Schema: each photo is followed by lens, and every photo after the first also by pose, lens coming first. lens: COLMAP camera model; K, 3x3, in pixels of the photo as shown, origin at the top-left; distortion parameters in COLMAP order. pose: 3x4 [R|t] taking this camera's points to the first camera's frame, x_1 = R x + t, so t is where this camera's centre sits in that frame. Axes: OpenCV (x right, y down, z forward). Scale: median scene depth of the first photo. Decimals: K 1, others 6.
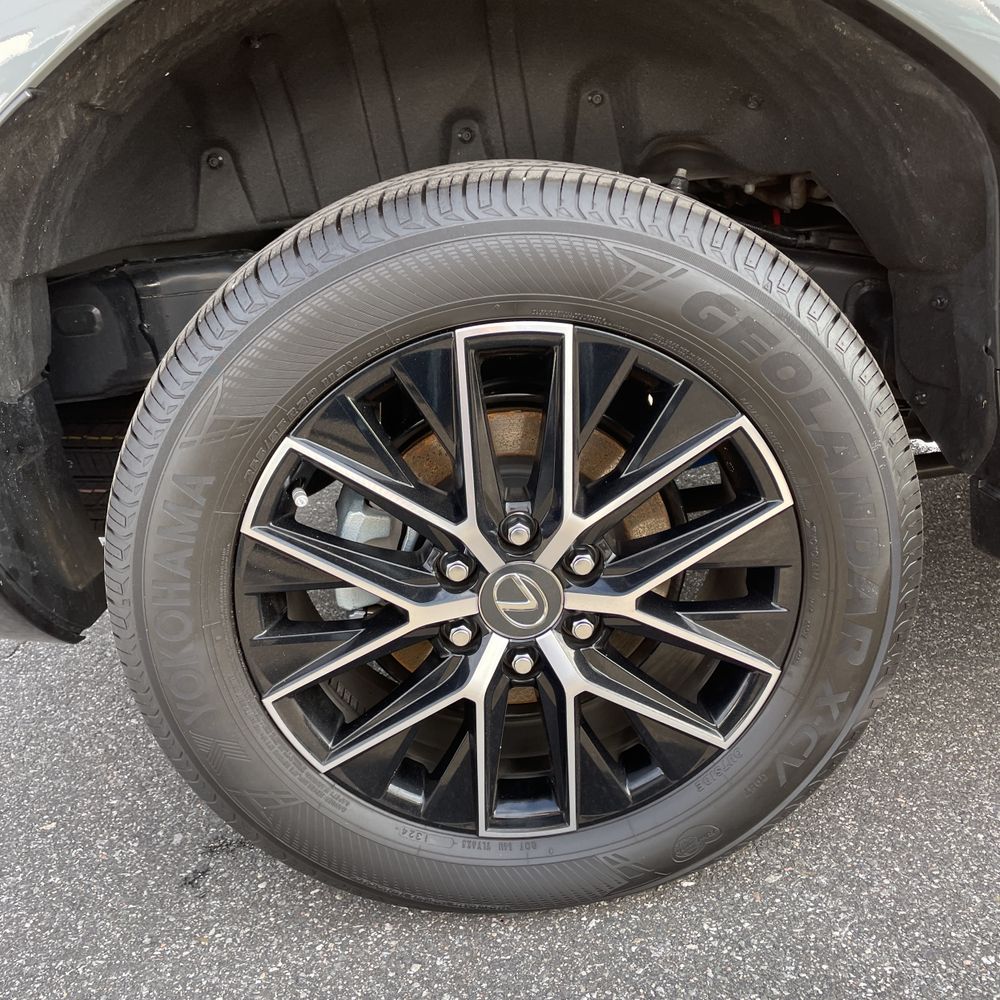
lens RADIAL K [[1026.5, 0, 495.2], [0, 1026.5, 479.0], [0, 0, 1]] dist [0.040475, 0.000000]
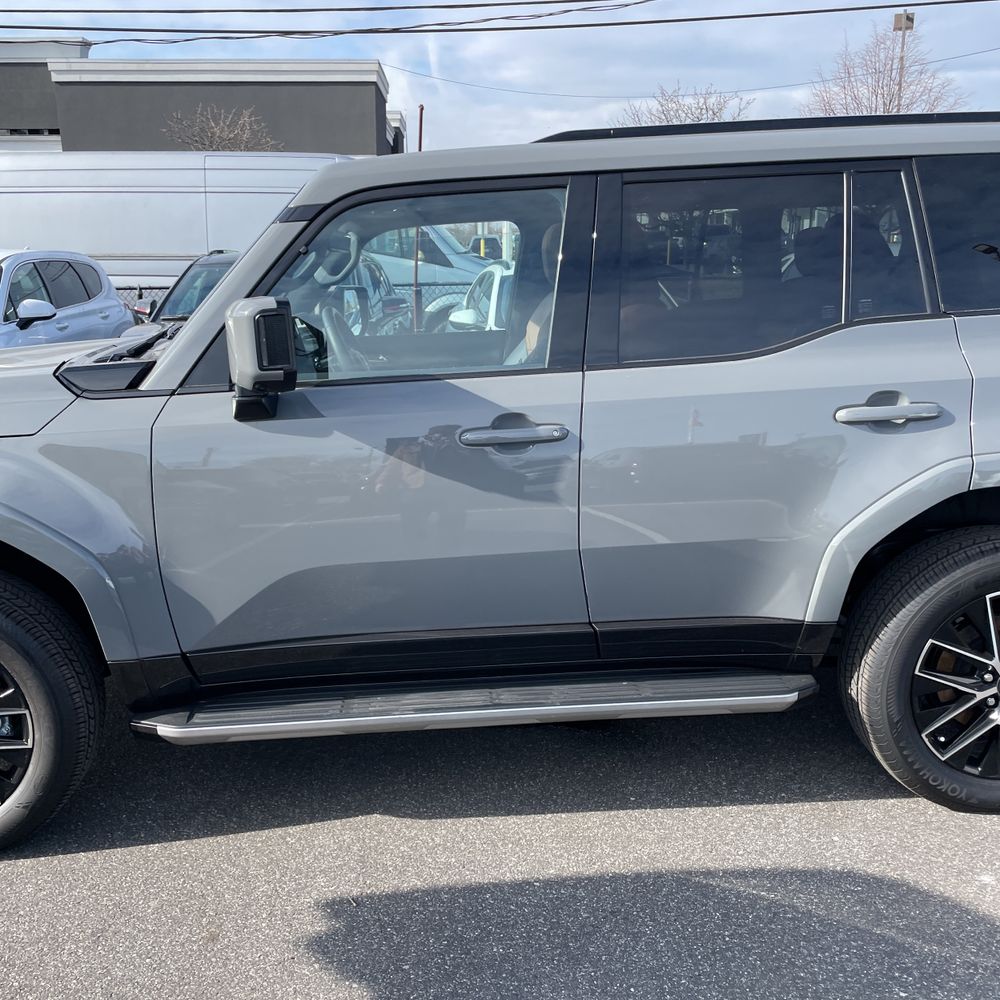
lens RADIAL K [[1026.5, 0, 483.7], [0, 1026.5, 496.5], [0, 0, 1]] dist [0.040475, 0.000000]
pose [[0.988364, -0.149106, -0.030080, -1.236550], [0.144395, 0.981885, -0.122684, -0.246808], [0.047828, 0.116913, 0.991990, -1.926288]]
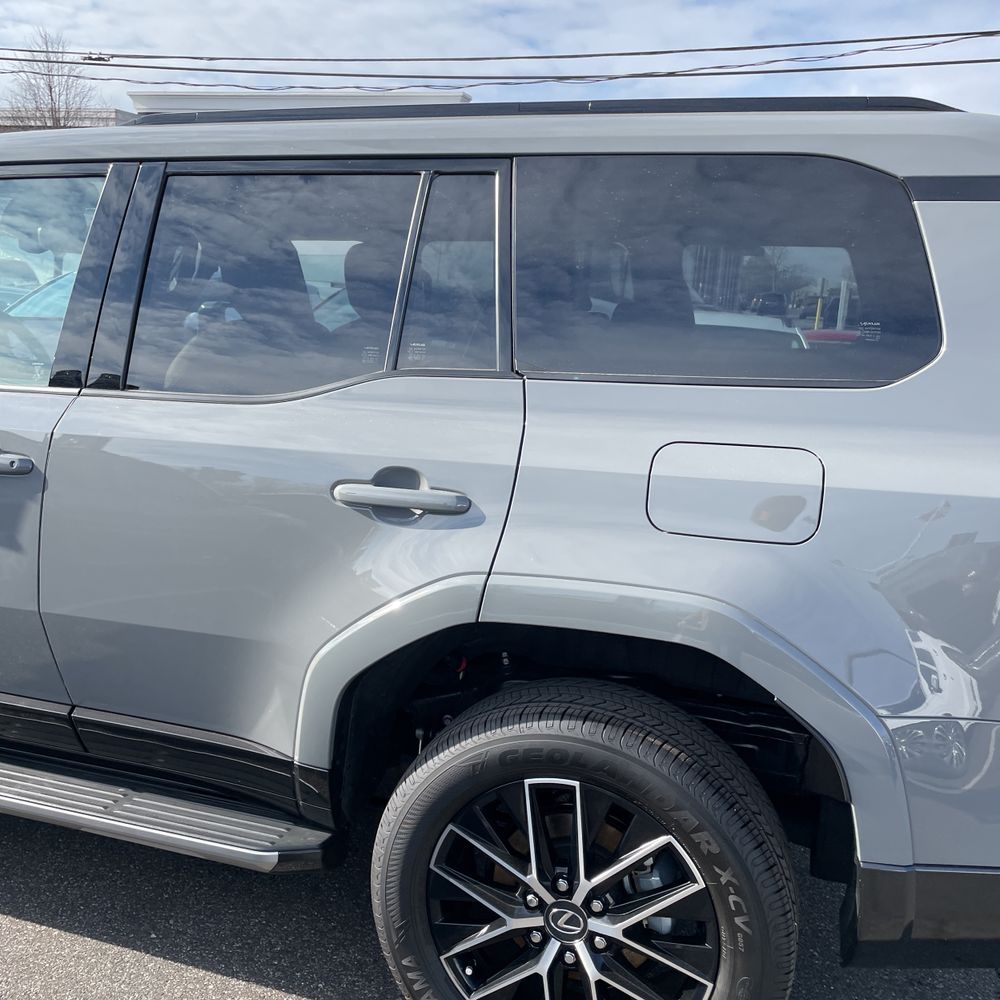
lens RADIAL K [[1026.5, 0, 486.4], [0, 1026.5, 494.2], [0, 0, 1]] dist [0.040475, 0.000000]
pose [[0.930154, -0.015266, -0.366851, 0.605434], [-0.058461, 0.980232, -0.189020, -0.286575], [0.362485, 0.197264, 0.910874, -0.950511]]
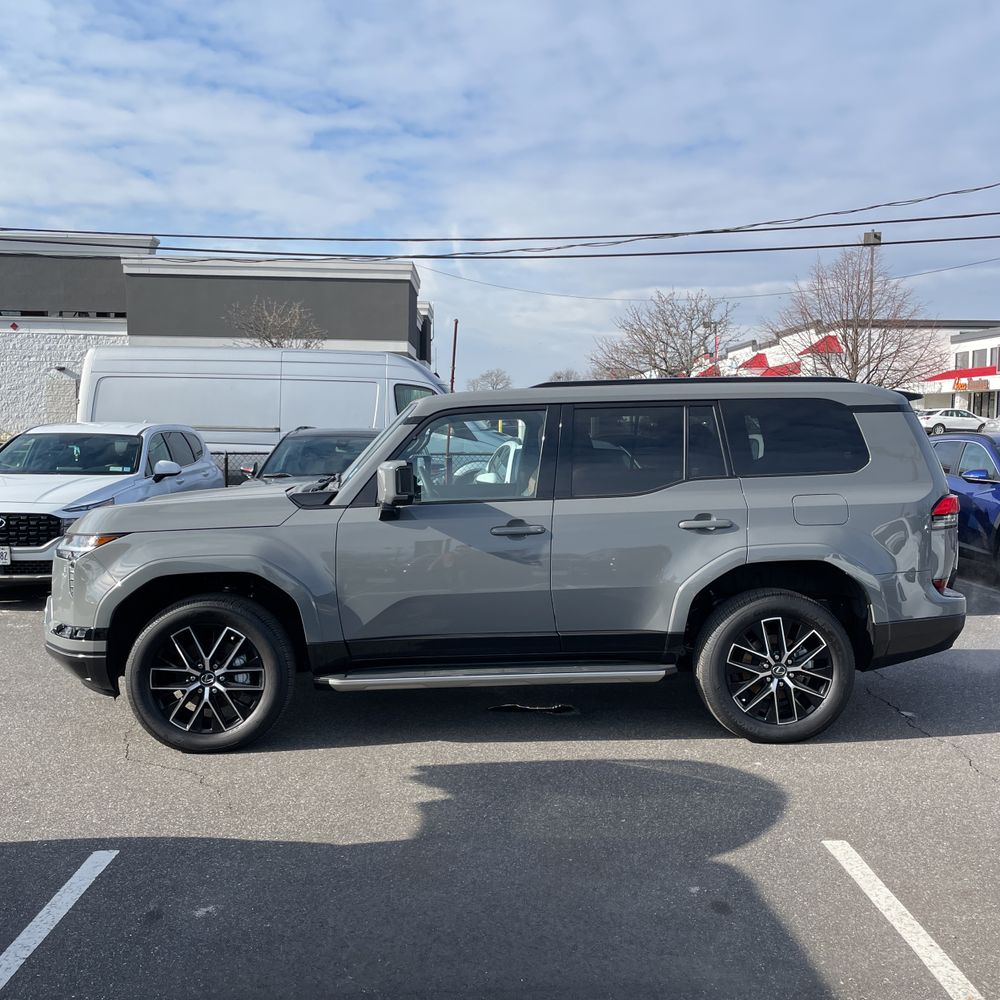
lens RADIAL K [[1026.5, 0, 496.2], [0, 1026.5, 484.1], [0, 0, 1]] dist [0.040475, 0.000000]
pose [[0.991219, -0.132045, -0.007059, -1.256608], [0.124278, 0.948495, -0.291397, 0.576042], [0.045173, 0.287961, 0.956576, -4.422940]]
